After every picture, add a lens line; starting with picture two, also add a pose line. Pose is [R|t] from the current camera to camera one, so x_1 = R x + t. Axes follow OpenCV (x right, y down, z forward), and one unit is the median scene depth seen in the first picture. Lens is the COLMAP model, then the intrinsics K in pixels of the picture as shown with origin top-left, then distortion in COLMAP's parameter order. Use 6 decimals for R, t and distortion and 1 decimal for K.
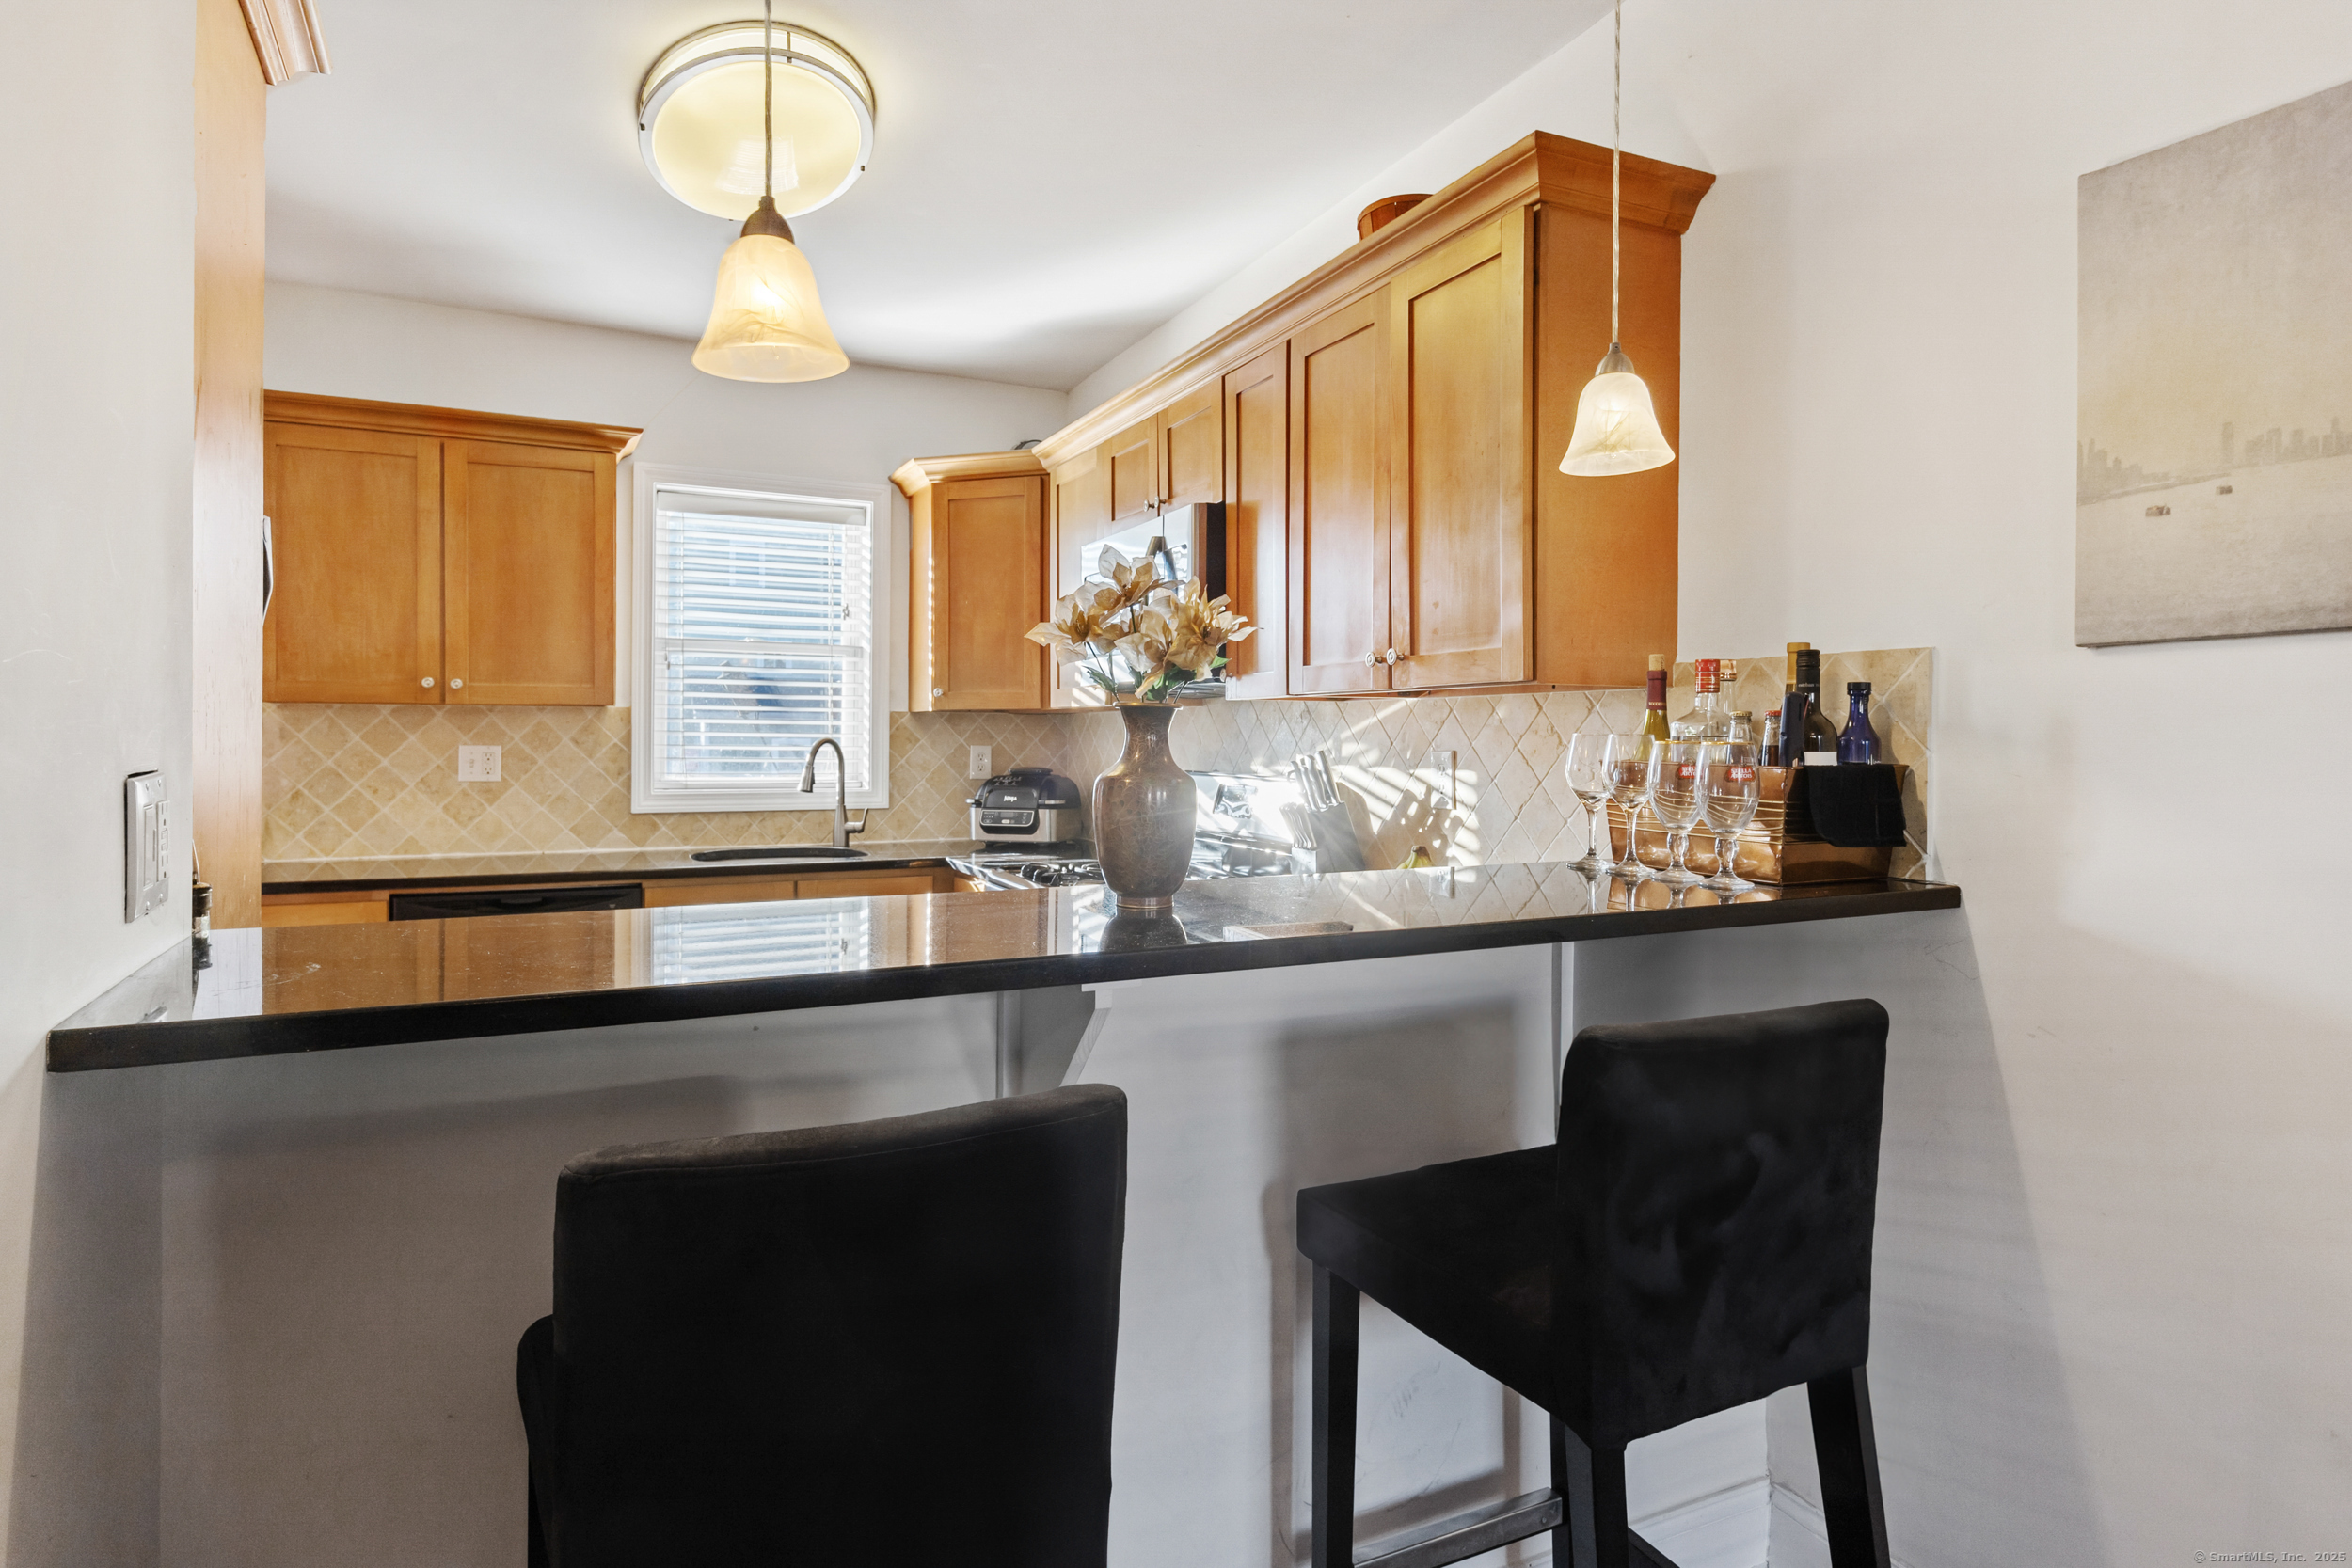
lens RADIAL K [[1310.2, 0, 1199.2], [0, 1310.2, 743.8], [0, 0, 1]] dist [0.017863, 0.001010]
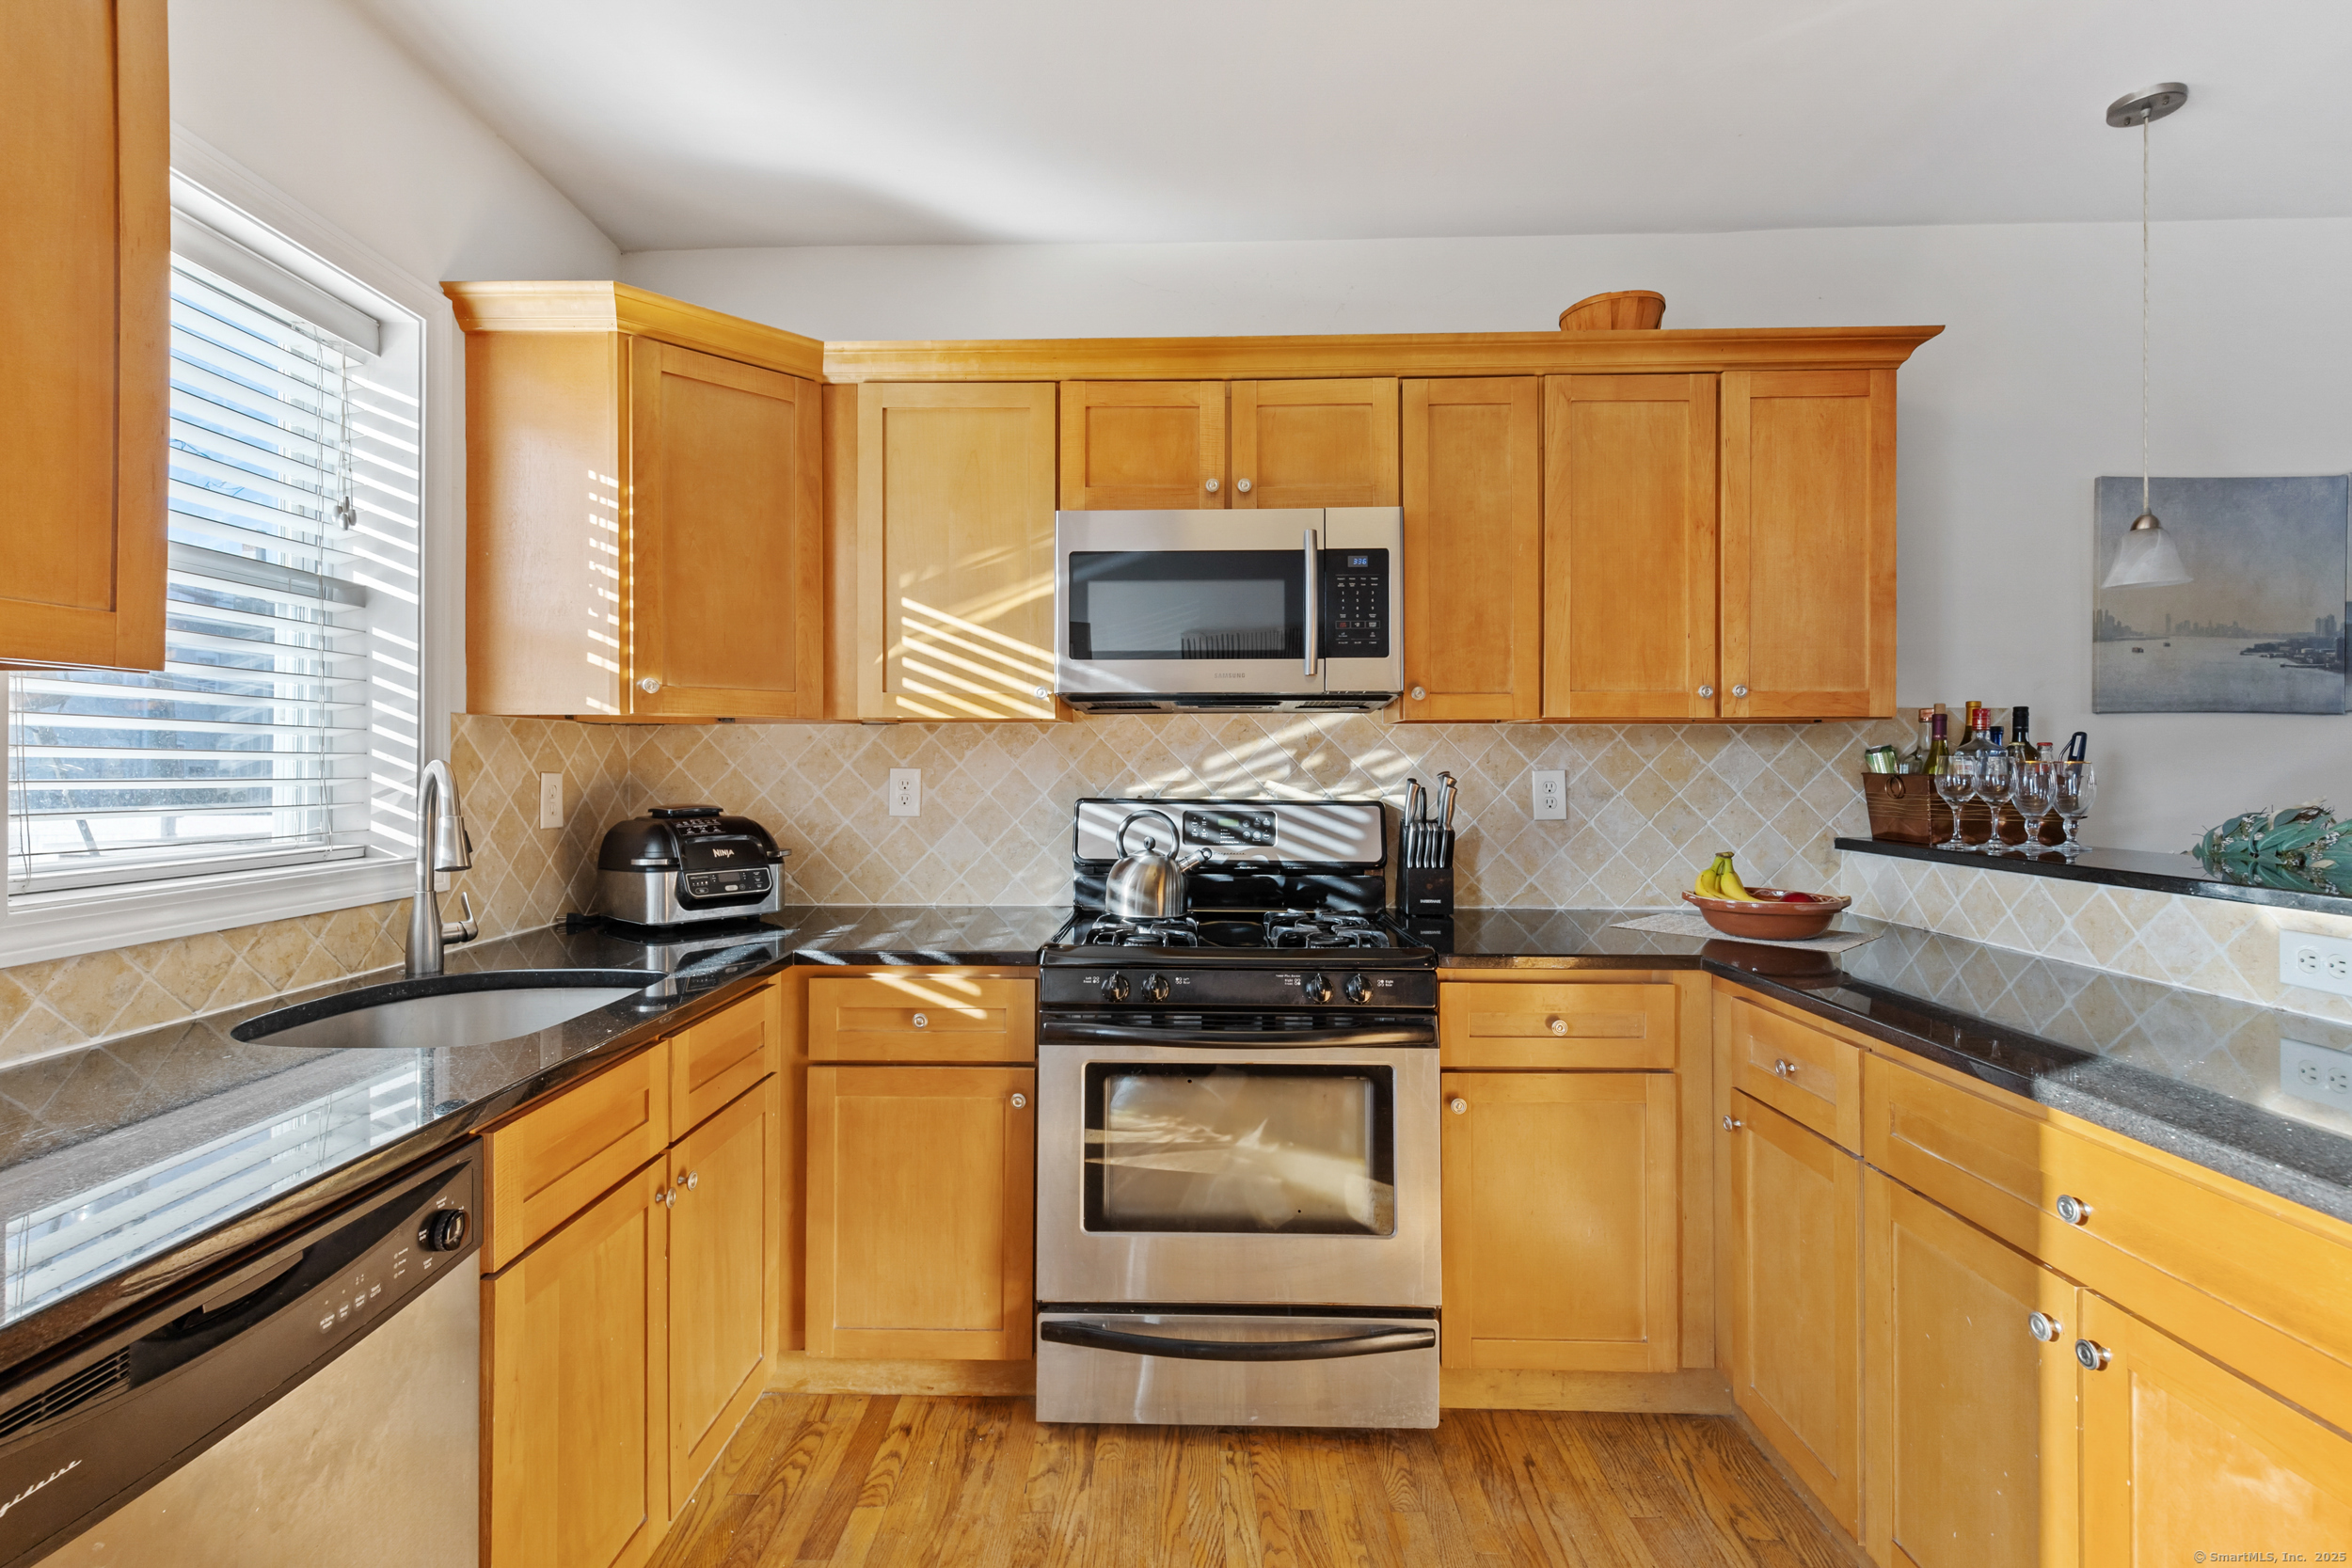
lens RADIAL K [[1090.5, 0, 1170.6], [0, 1090.5, 758.4], [0, 0, 1]] dist [0.009651, -0.000975]
pose [[0.463646, -0.001820, 0.886019, -1.089573], [0.004415, 0.999990, -0.000256, -0.009837], [-0.886009, 0.004030, 0.463650, 1.123481]]
